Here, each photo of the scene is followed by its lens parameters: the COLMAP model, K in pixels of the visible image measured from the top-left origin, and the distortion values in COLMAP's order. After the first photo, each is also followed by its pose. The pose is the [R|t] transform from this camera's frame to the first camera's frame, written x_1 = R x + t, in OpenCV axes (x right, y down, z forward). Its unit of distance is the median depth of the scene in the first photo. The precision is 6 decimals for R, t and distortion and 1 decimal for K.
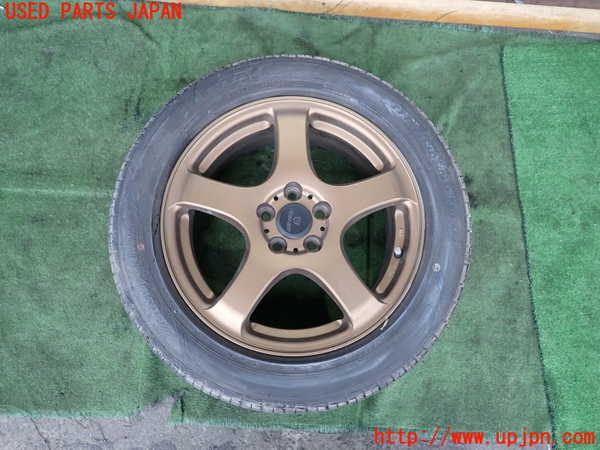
lens RADIAL K [[443.9, 0, 300.0], [0, 443.9, 225.0], [0, 0, 1]] dist [0.003289, -0.005577]
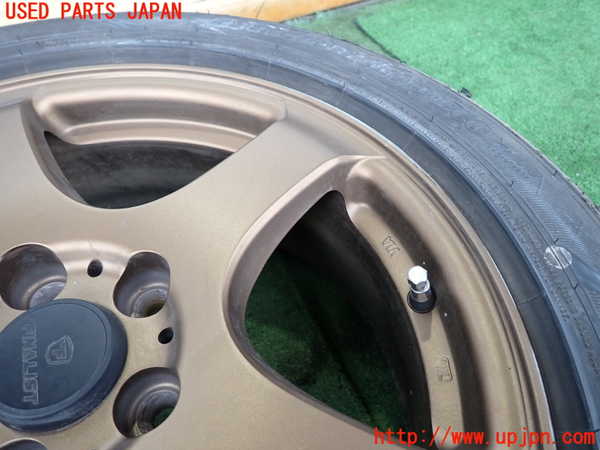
lens RADIAL K [[443.9, 0, 300.0], [0, 443.9, 225.0], [0, 0, 1]] dist [0.003289, -0.005577]
pose [[0.870081, -0.418436, 0.260521, 0.064113], [0.490747, 0.784831, -0.378427, 0.082314], [-0.046117, 0.457112, 0.888213, 0.554967]]
